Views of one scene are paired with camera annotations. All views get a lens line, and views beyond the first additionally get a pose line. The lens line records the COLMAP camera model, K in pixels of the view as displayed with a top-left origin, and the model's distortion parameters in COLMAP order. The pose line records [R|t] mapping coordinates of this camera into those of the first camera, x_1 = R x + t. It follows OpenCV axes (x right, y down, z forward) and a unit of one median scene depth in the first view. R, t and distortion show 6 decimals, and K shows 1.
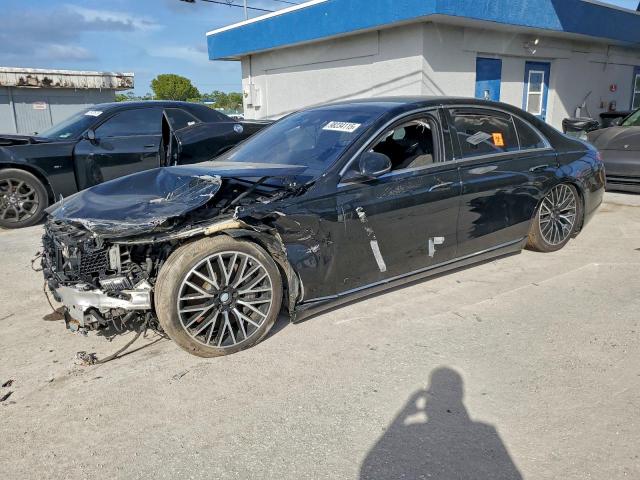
lens RADIAL K [[509.6, 0, 320.1], [0, 509.6, 239.2], [0, 0, 1]] dist [0.086099, 0.011632]
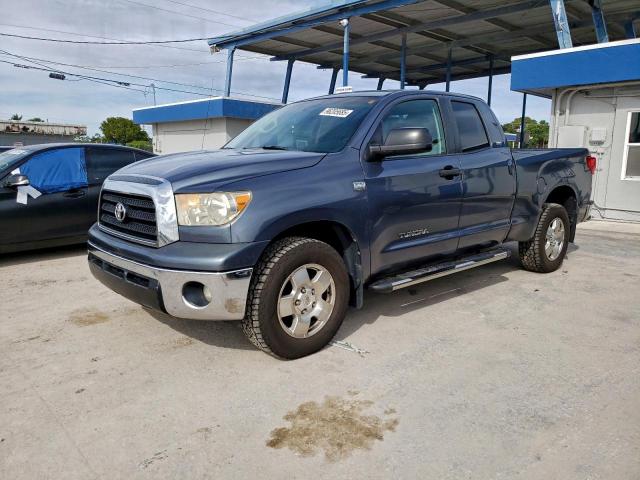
lens RADIAL K [[509.6, 0, 318.9], [0, 509.6, 240.2], [0, 0, 1]] dist [0.086099, 0.011632]
pose [[0.995400, 0.022898, 0.093027, 0.174068], [-0.014774, 0.996090, -0.087098, 0.129322], [-0.094657, 0.085323, 0.991847, -0.521558]]
